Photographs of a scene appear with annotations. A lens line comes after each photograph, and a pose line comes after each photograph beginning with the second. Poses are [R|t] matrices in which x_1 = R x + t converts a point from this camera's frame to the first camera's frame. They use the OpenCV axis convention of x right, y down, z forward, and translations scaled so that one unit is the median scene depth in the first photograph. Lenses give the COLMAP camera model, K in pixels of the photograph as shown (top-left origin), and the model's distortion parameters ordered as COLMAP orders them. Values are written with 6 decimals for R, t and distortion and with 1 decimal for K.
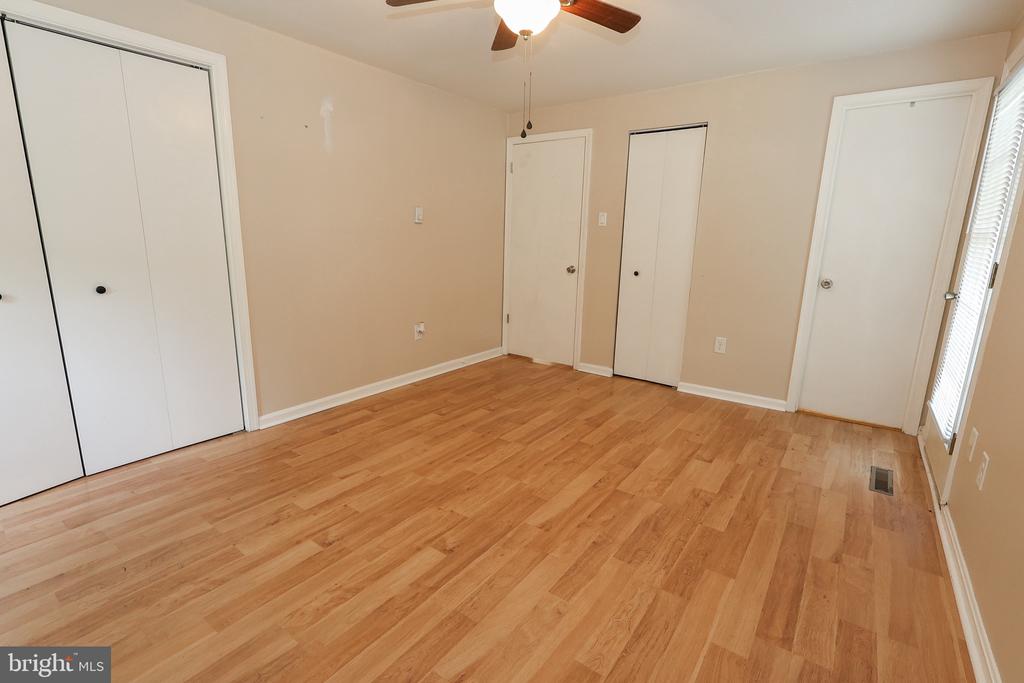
lens RADIAL K [[478.2, 0, 506.5], [0, 478.2, 341.3], [0, 0, 1]] dist [0.000150, -0.000262]
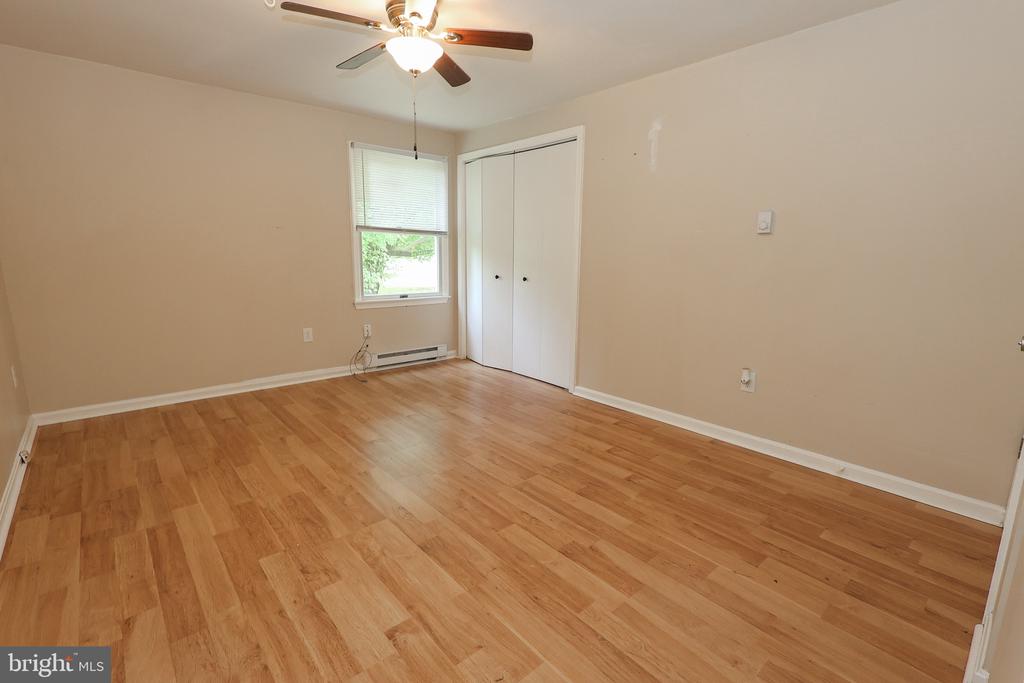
lens RADIAL K [[475.0, 0, 509.9], [0, 475.0, 339.8], [0, 0, 1]] dist [-0.002610, 0.000848]
pose [[-0.215936, 0.160760, -0.963082, 0.914120], [-0.227385, 0.950954, 0.209719, -0.233882], [0.949562, 0.264276, -0.168791, 1.188651]]
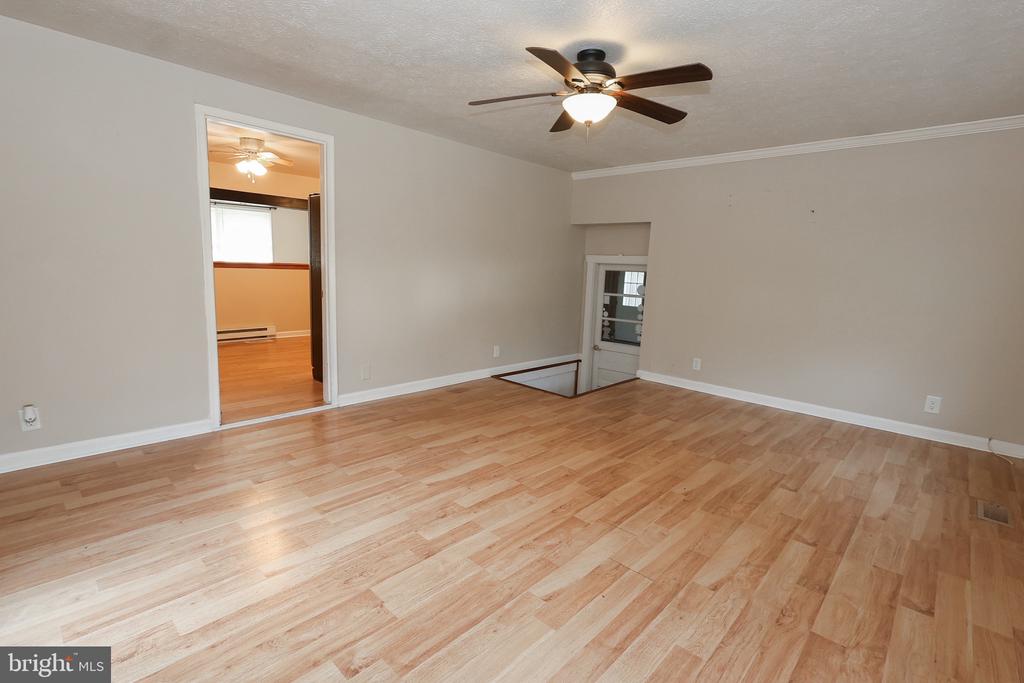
lens RADIAL K [[478.2, 0, 516.5], [0, 478.2, 342.9], [0, 0, 1]] dist [0.000150, -0.000262]
pose [[0.993247, 0.045415, -0.106763, -0.077461], [-0.051253, 0.997300, -0.052586, 0.020924], [0.104086, 0.057703, 0.992893, -0.105327]]
